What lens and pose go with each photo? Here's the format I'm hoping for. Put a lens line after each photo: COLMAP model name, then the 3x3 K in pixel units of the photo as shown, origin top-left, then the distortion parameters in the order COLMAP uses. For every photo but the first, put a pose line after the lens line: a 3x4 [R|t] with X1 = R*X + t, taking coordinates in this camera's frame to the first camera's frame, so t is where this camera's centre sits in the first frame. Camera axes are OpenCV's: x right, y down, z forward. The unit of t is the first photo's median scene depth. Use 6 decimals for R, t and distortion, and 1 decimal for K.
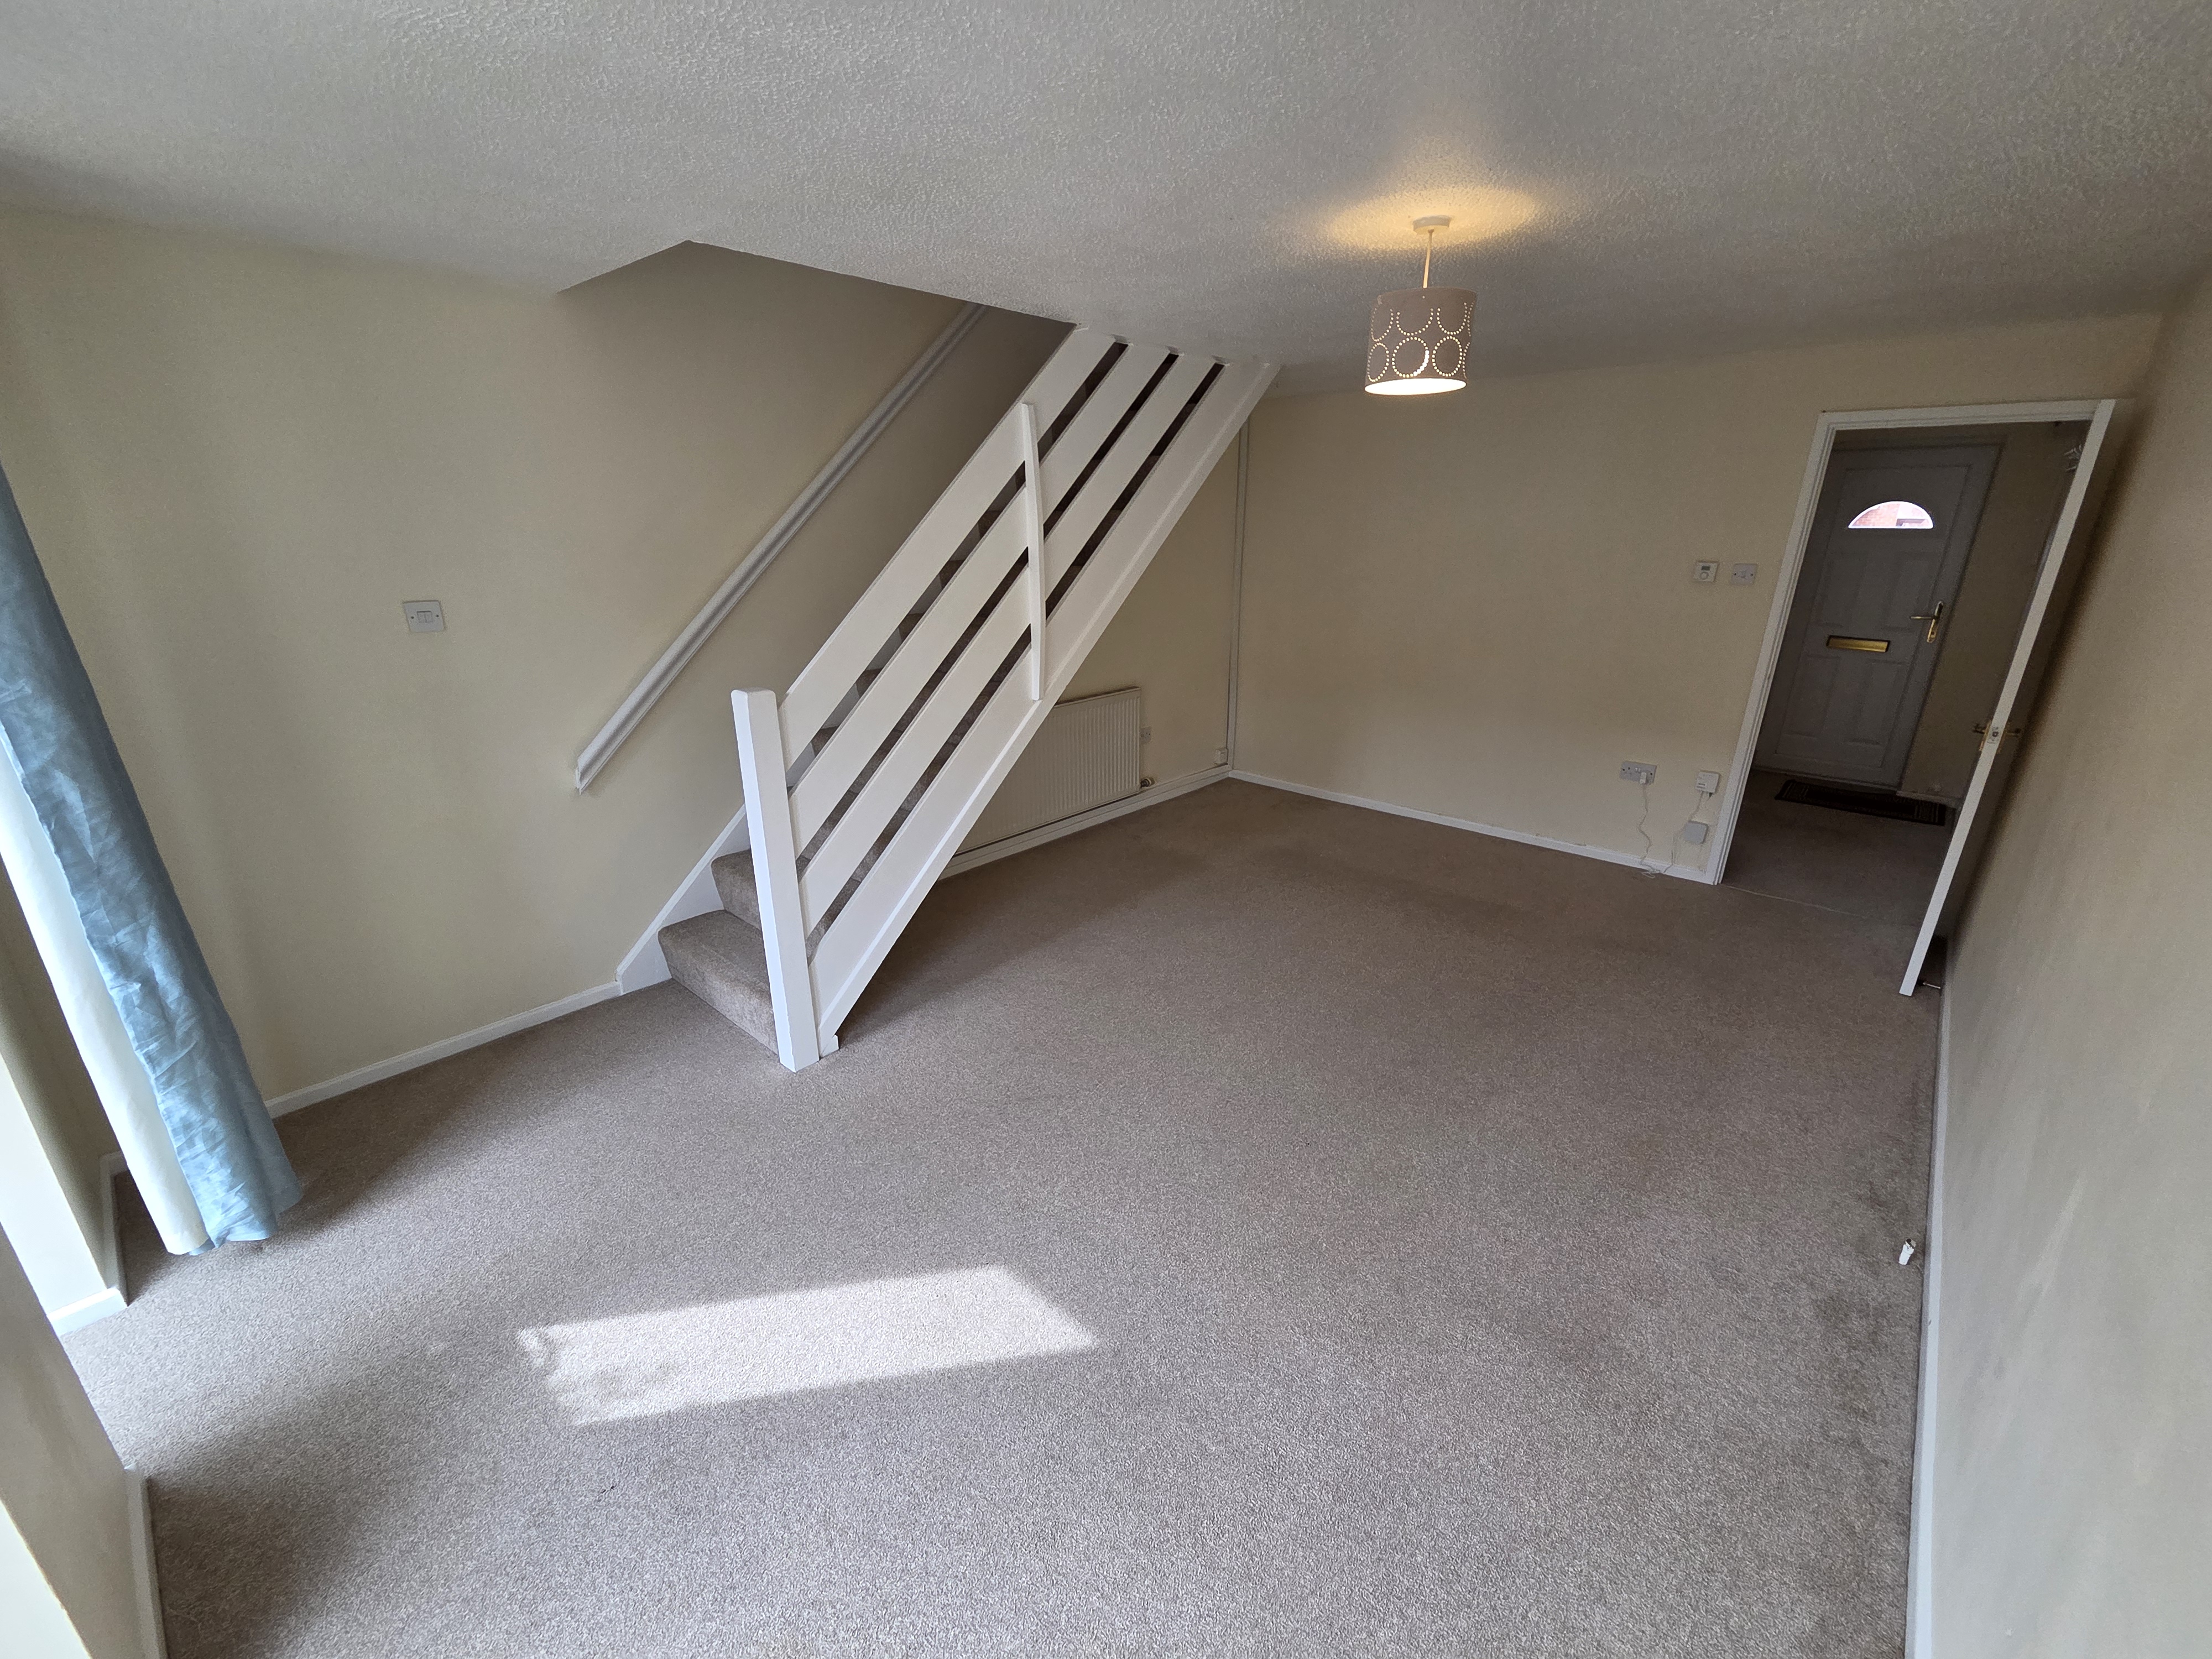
lens RADIAL K [[910.9, 0, 1120.1], [0, 910.9, 841.3], [0, 0, 1]] dist [0.006918, -0.002963]
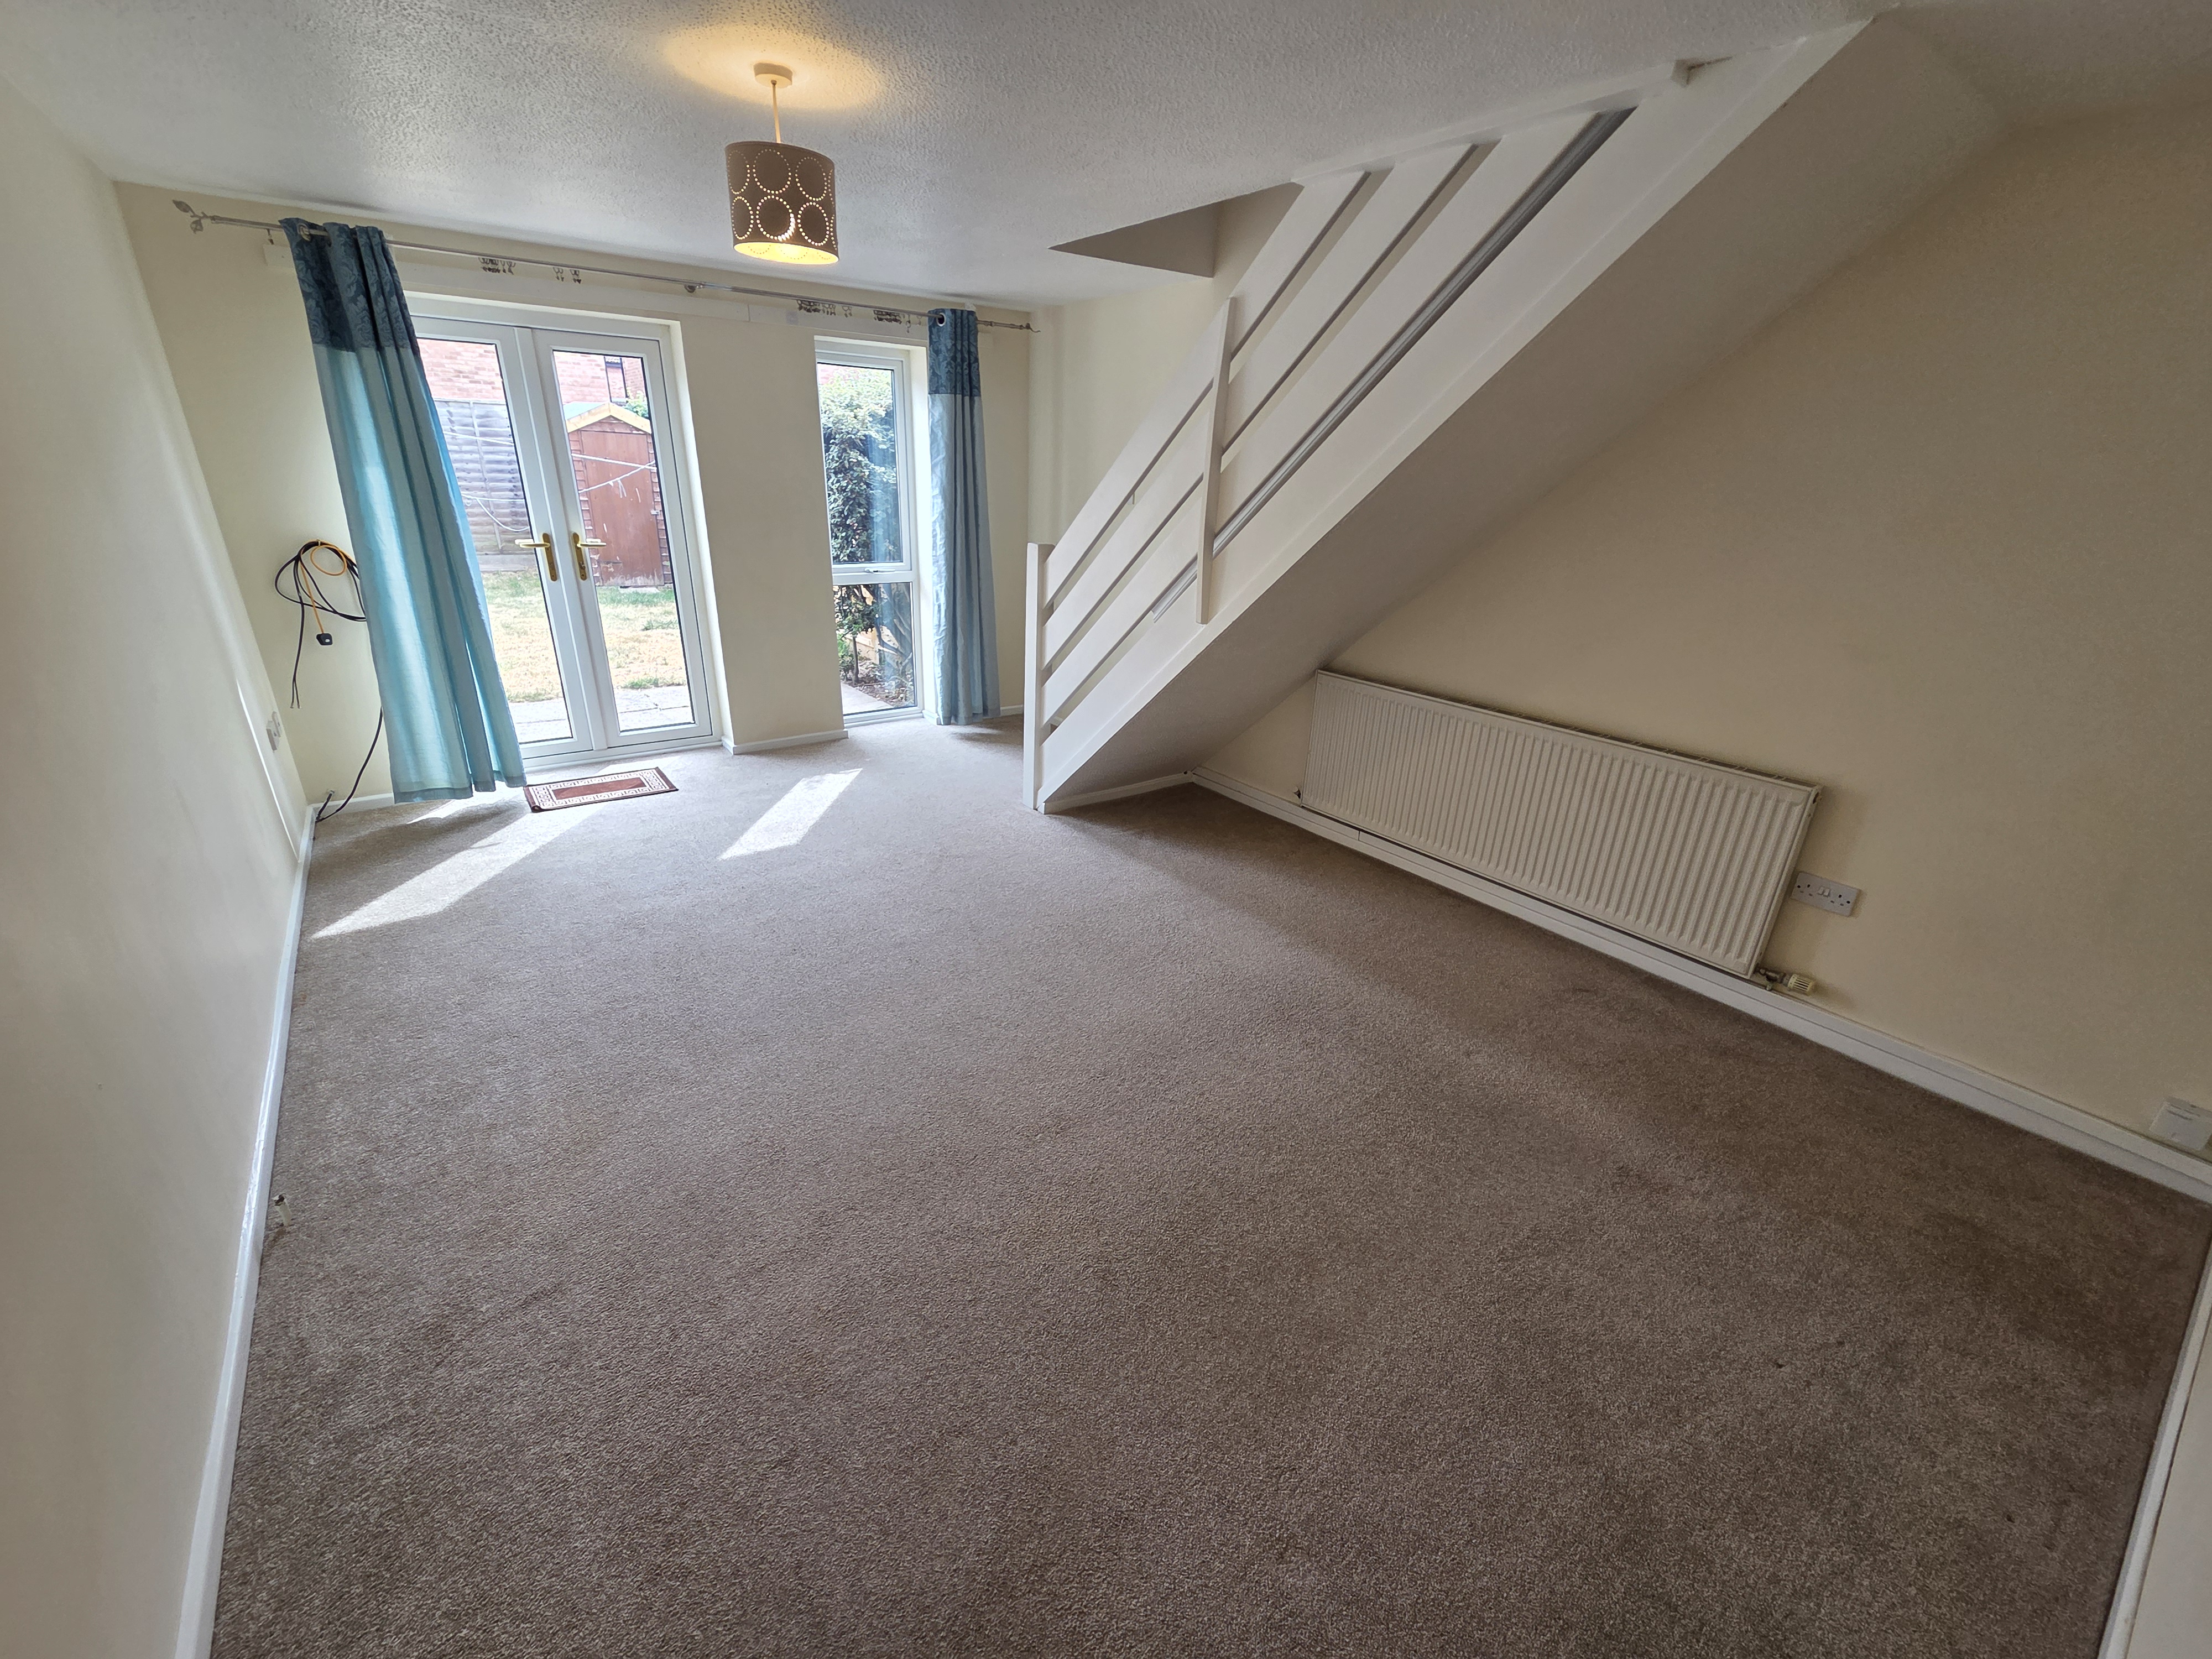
lens RADIAL K [[910.9, 0, 1106.8], [0, 910.9, 828.8], [0, 0, 1]] dist [0.006918, -0.002963]
pose [[-0.206511, 0.361010, -0.909409, 1.501582], [-0.356334, 0.837867, 0.413527, -0.585183], [0.911252, 0.409451, -0.044389, 1.745668]]
